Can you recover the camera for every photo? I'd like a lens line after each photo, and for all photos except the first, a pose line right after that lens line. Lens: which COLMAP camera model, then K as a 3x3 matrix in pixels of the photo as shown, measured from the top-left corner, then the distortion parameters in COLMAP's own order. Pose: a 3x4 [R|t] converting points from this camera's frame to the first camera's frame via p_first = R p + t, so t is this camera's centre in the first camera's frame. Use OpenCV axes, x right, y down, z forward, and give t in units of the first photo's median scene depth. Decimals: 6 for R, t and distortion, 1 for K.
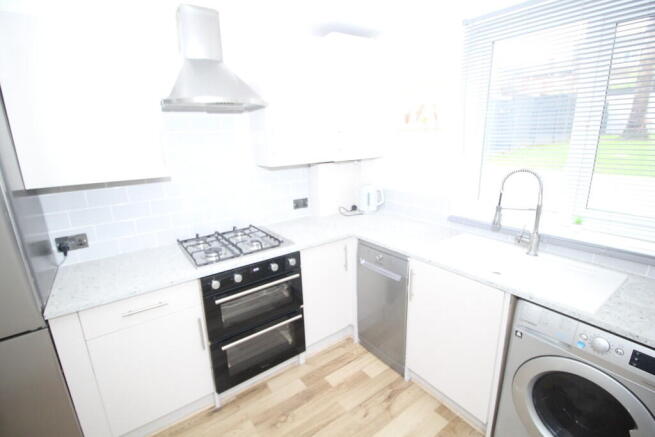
lens RADIAL K [[314.7, 0, 323.1], [0, 314.7, 217.4], [0, 0, 1]] dist [-0.003884, -0.001558]
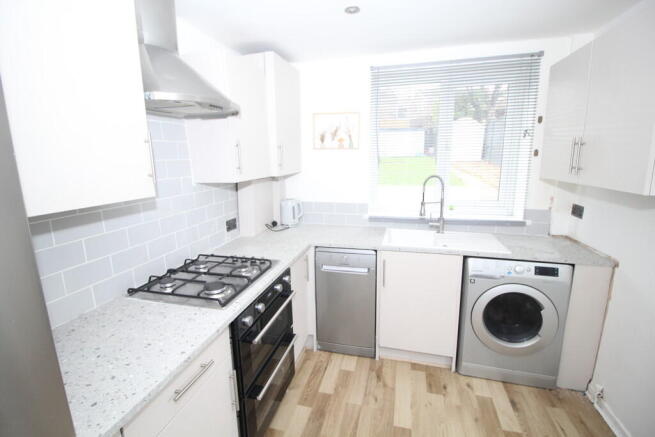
lens RADIAL K [[314.7, 0, 323.2], [0, 314.7, 219.9], [0, 0, 1]] dist [-0.003884, -0.001558]
pose [[0.758808, -0.106834, 0.642492, -0.604528], [0.154373, 0.987847, -0.018061, -0.000706], [-0.632755, 0.112889, 0.766079, 0.189697]]
